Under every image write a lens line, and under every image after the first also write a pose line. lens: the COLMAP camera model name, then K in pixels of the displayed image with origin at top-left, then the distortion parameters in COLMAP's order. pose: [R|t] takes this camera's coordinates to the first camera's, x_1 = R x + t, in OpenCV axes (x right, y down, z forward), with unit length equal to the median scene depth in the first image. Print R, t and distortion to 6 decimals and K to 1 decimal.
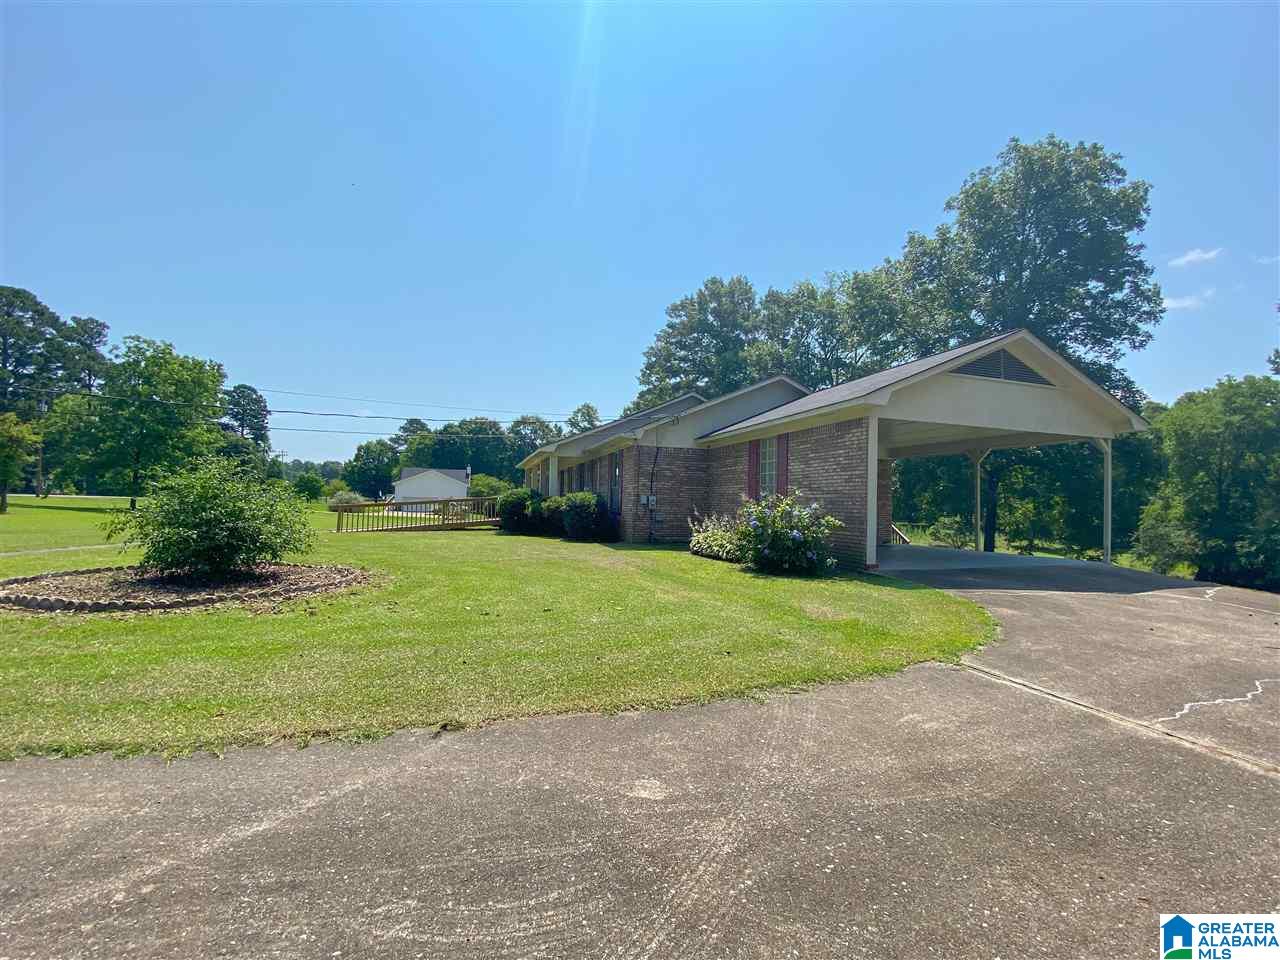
lens RADIAL K [[543.2, 0, 640.0], [0, 543.2, 480.0], [0, 0, 1]] dist [0.035750, -0.028571]
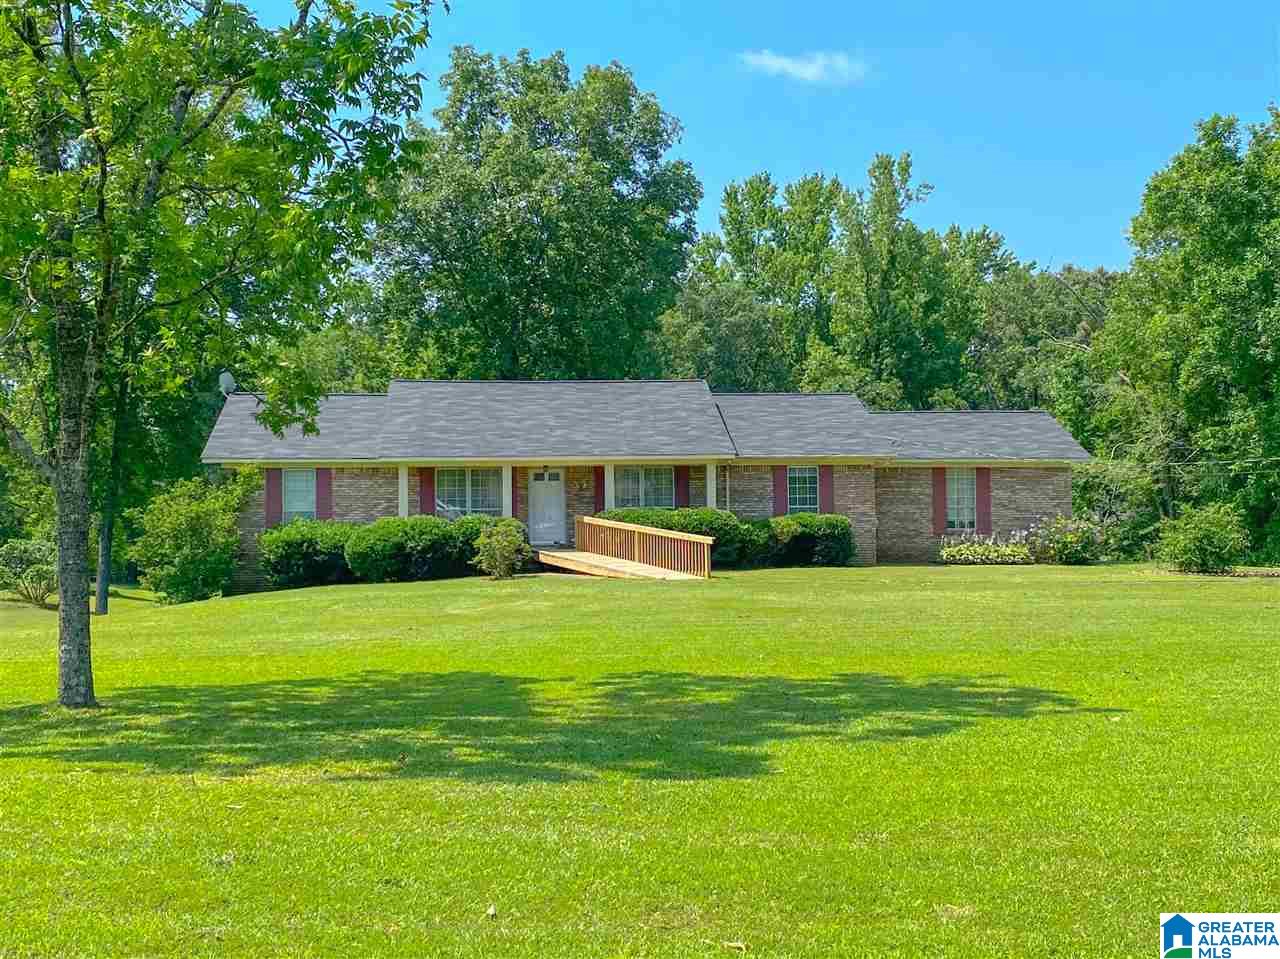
lens RADIAL K [[1559.2, 0, 640.0], [0, 1559.2, 479.5], [0, 0, 1]] dist [-0.003029, -0.008718]
pose [[0.237883, -0.001603, 0.971293, -1.484342], [-0.022729, 0.999716, 0.007217, -0.026410], [-0.971028, -0.023793, 0.237779, 0.356099]]
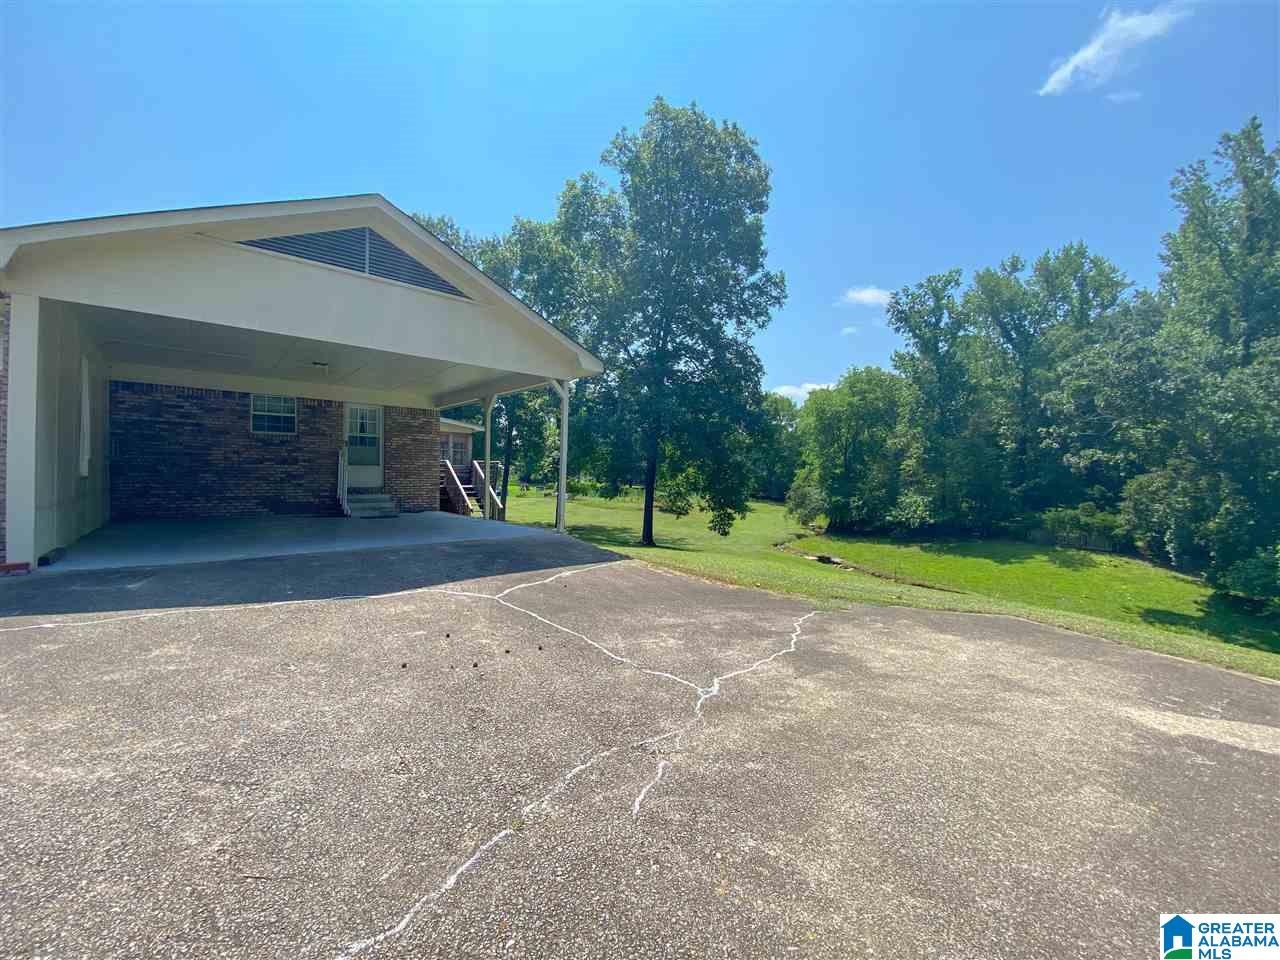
lens RADIAL K [[519.4, 0, 640.4], [0, 519.4, 481.2], [0, 0, 1]] dist [0.032409, -0.025670]
pose [[0.926742, -0.012638, 0.375485, 0.270697], [-0.010866, 0.998114, 0.060414, 0.010358], [-0.375541, -0.060068, 0.924857, 0.091100]]
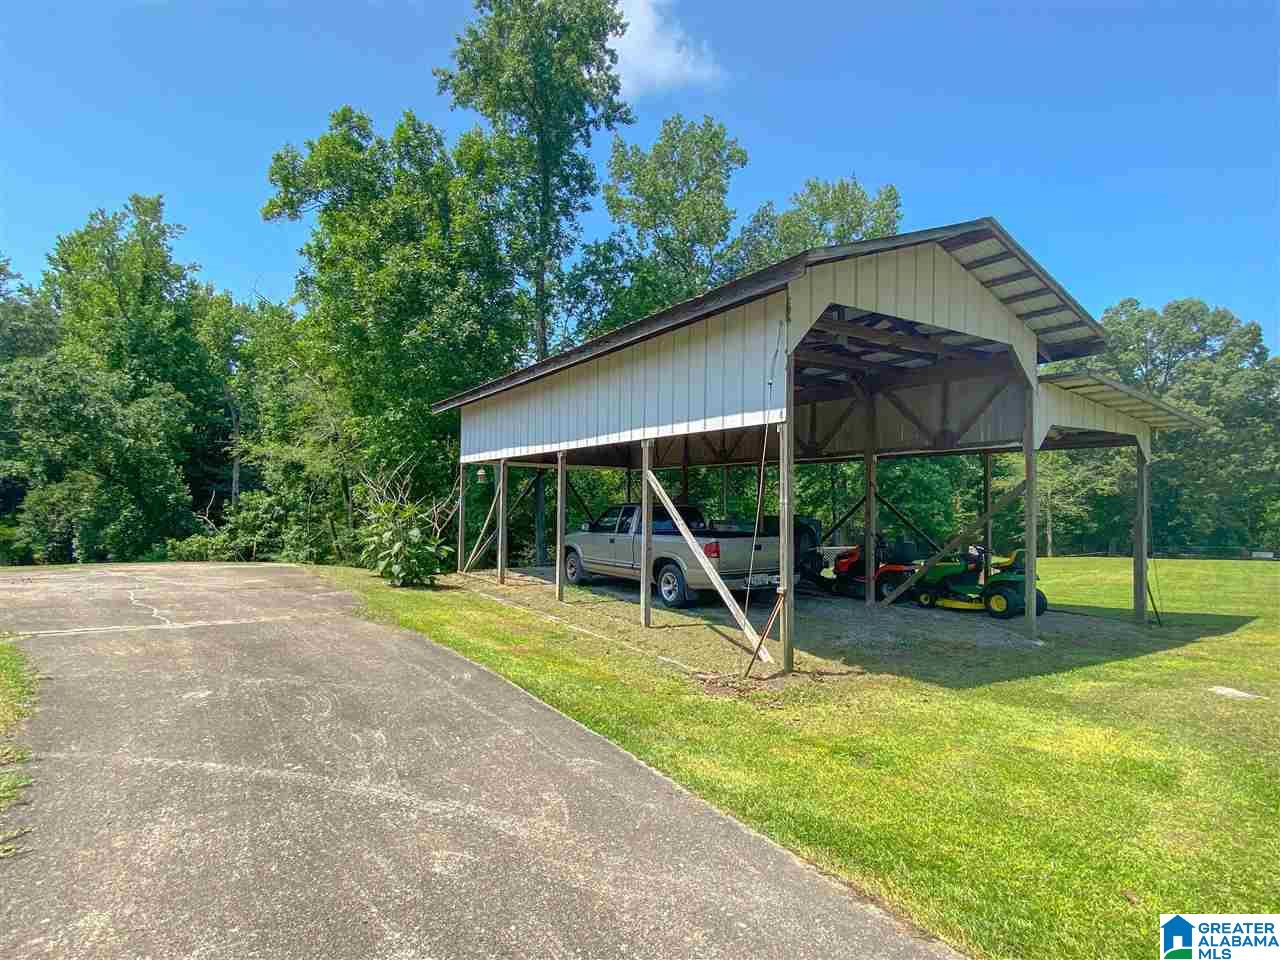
lens RADIAL K [[672.6, 0, 641.2], [0, 672.6, 489.0], [0, 0, 1]] dist [-0.014895, -0.000449]
pose [[-0.365753, -0.009135, 0.930667, -0.179117], [-0.066697, 0.997638, -0.016420, -0.006110], [-0.928319, -0.068078, -0.365499, 0.045561]]
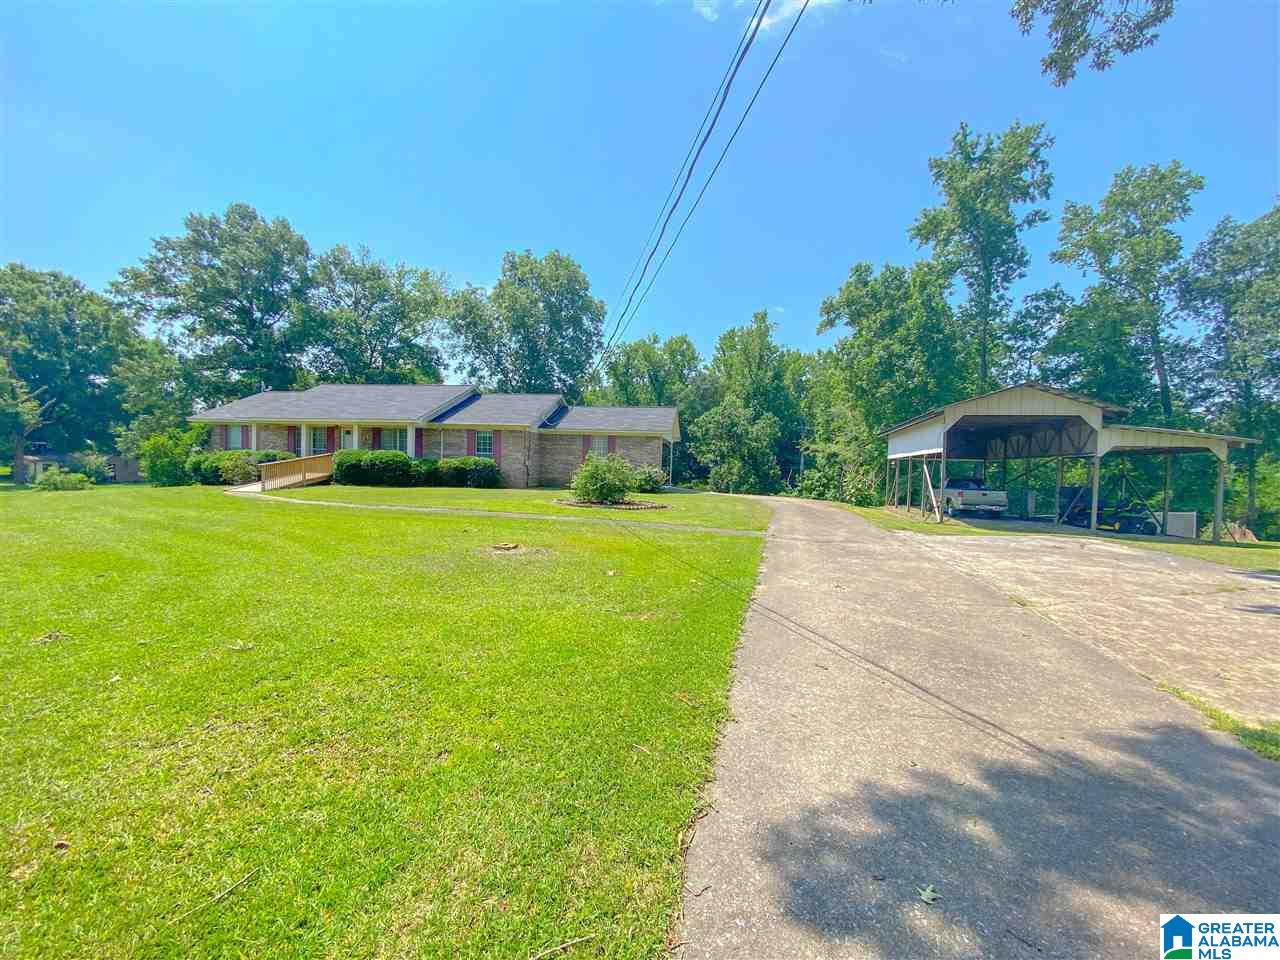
lens RADIAL K [[543.2, 0, 640.0], [0, 543.2, 480.0], [0, 0, 1]] dist [0.035750, -0.028571]
pose [[0.444614, -0.029145, 0.895248, -0.758280], [-0.061573, 0.996112, 0.063008, -0.022248], [-0.893604, -0.083137, 0.441090, -0.055311]]
